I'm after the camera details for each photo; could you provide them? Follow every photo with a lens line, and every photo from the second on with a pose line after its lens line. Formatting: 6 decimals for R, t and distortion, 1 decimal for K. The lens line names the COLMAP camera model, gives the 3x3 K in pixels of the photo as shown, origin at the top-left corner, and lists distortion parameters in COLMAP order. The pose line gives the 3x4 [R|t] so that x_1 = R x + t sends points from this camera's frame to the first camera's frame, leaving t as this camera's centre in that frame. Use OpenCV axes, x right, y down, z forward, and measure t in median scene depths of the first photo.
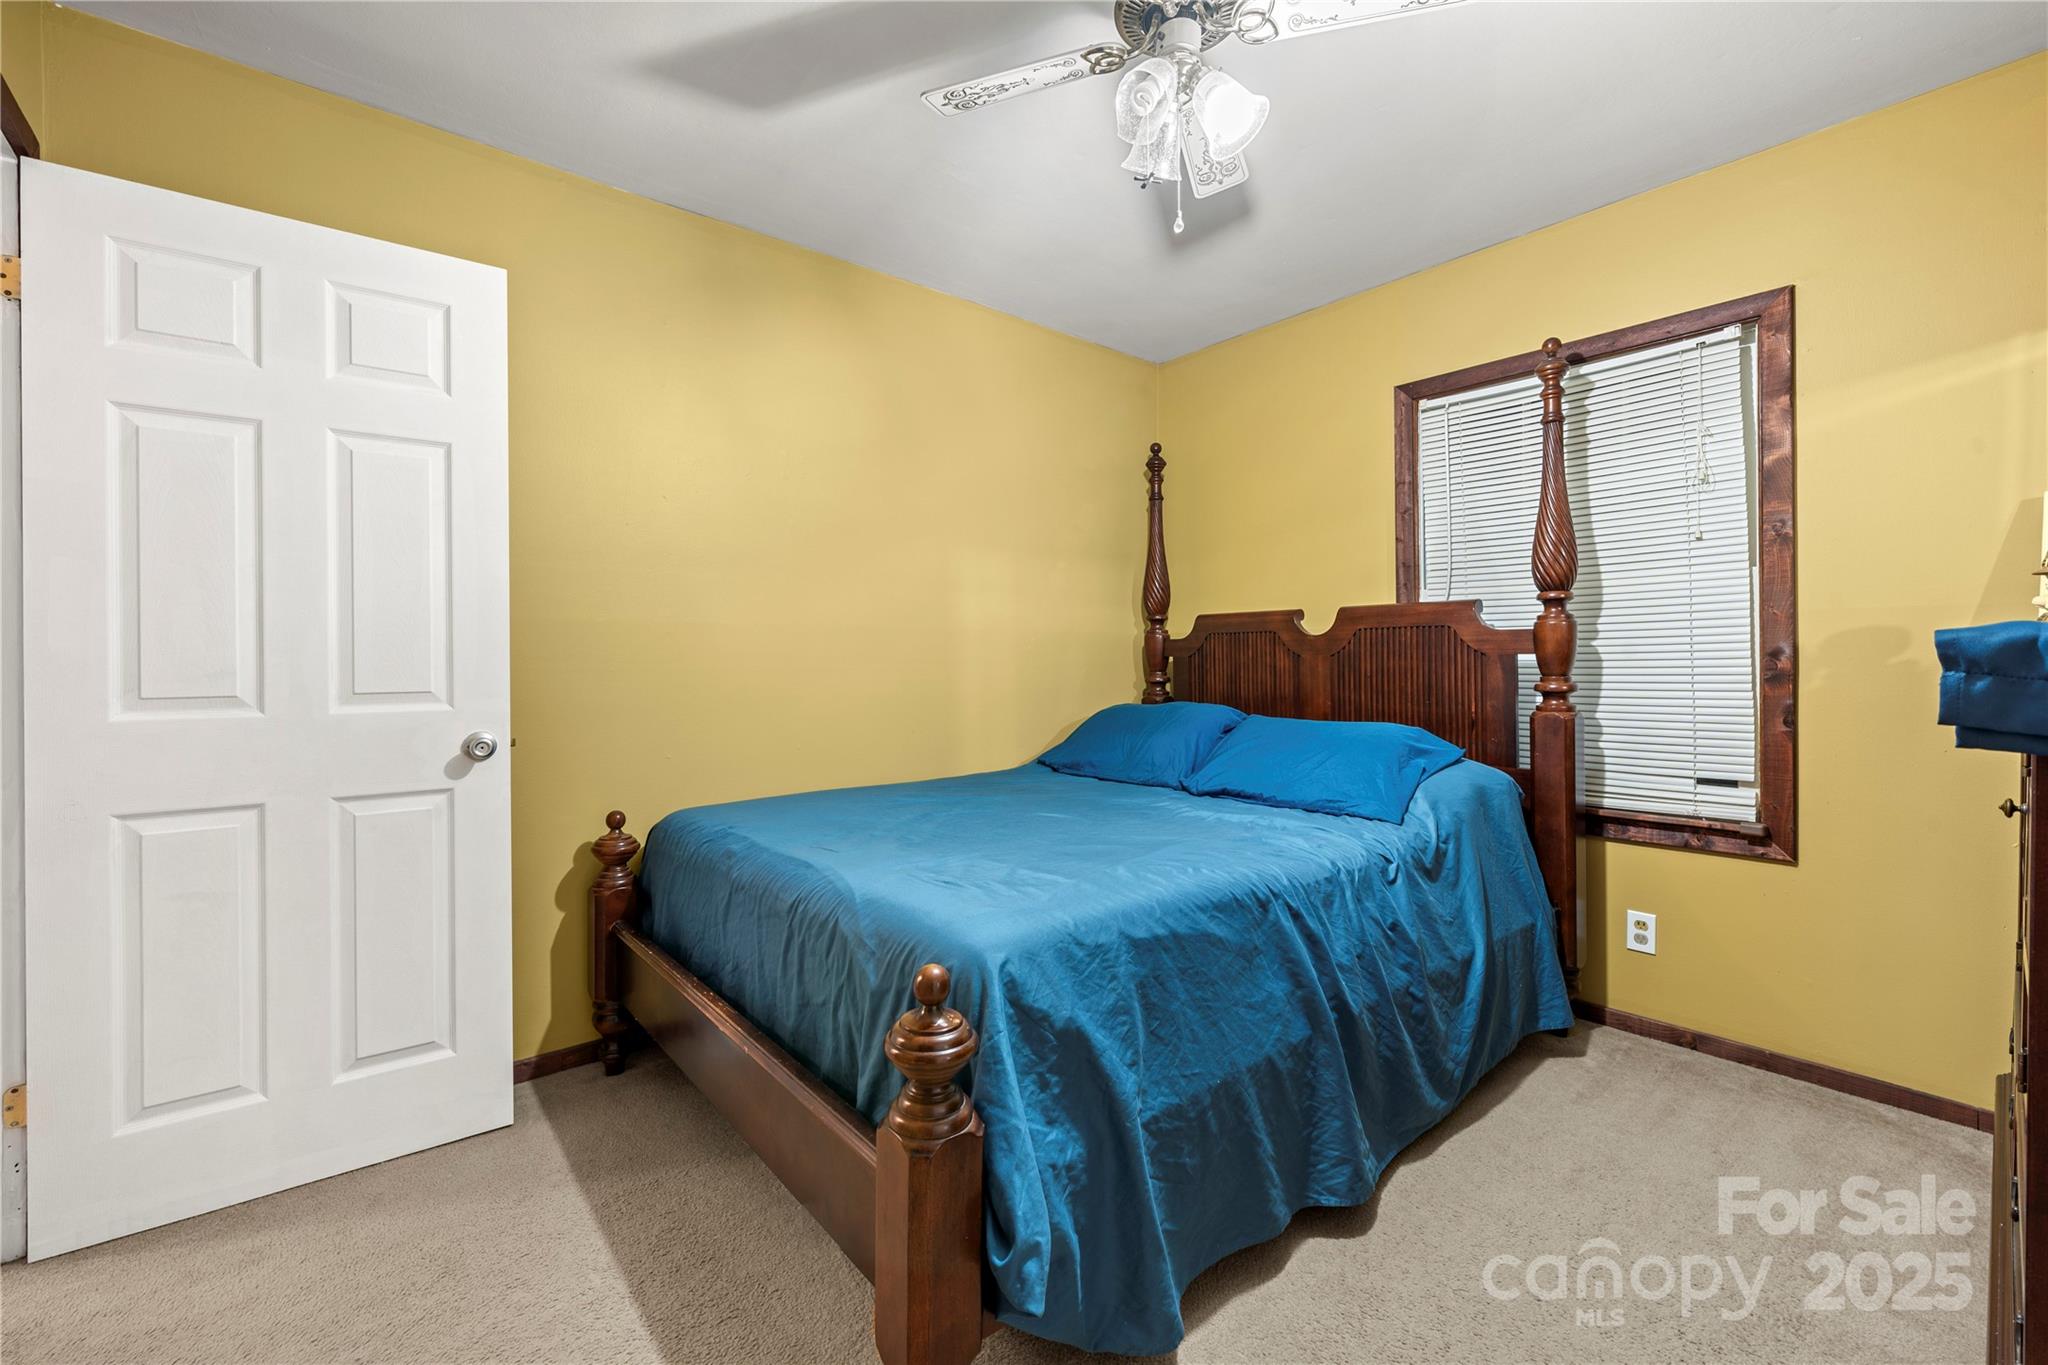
lens RADIAL K [[851.6, 0, 1001.4], [0, 851.6, 666.7], [0, 0, 1]] dist [0.001370, -0.000149]
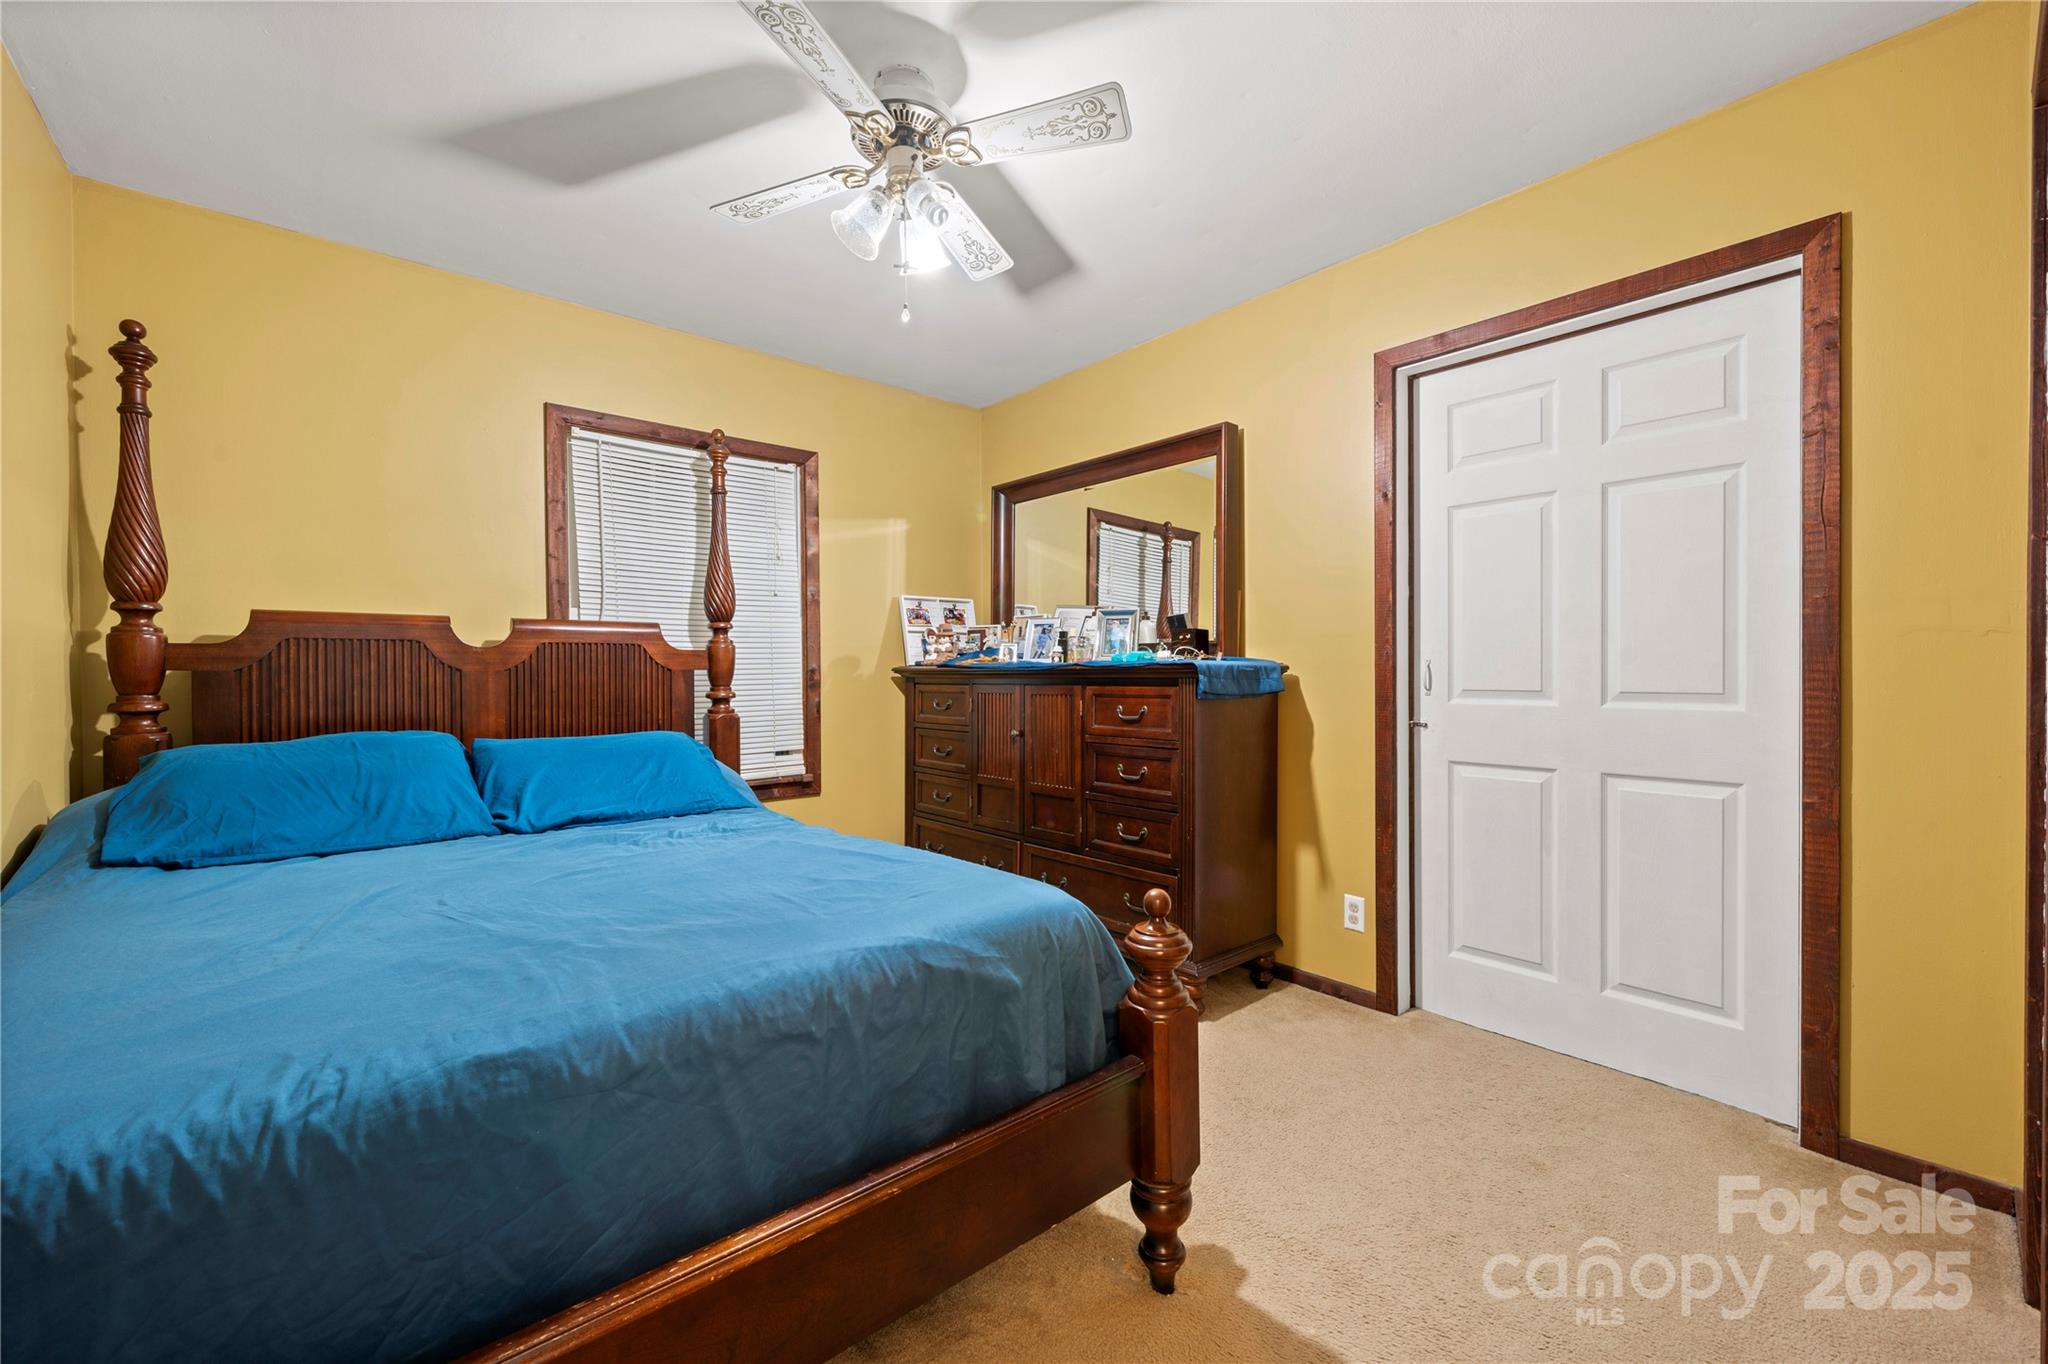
lens RADIAL K [[851.6, 0, 1001.4], [0, 851.6, 666.2], [0, 0, 1]] dist [0.001370, -0.000149]
pose [[-0.029956, 0.016096, 0.999422, -0.662328], [0.016132, 0.999748, -0.015618, 0.007166], [-0.999421, 0.015655, -0.030208, 0.592537]]
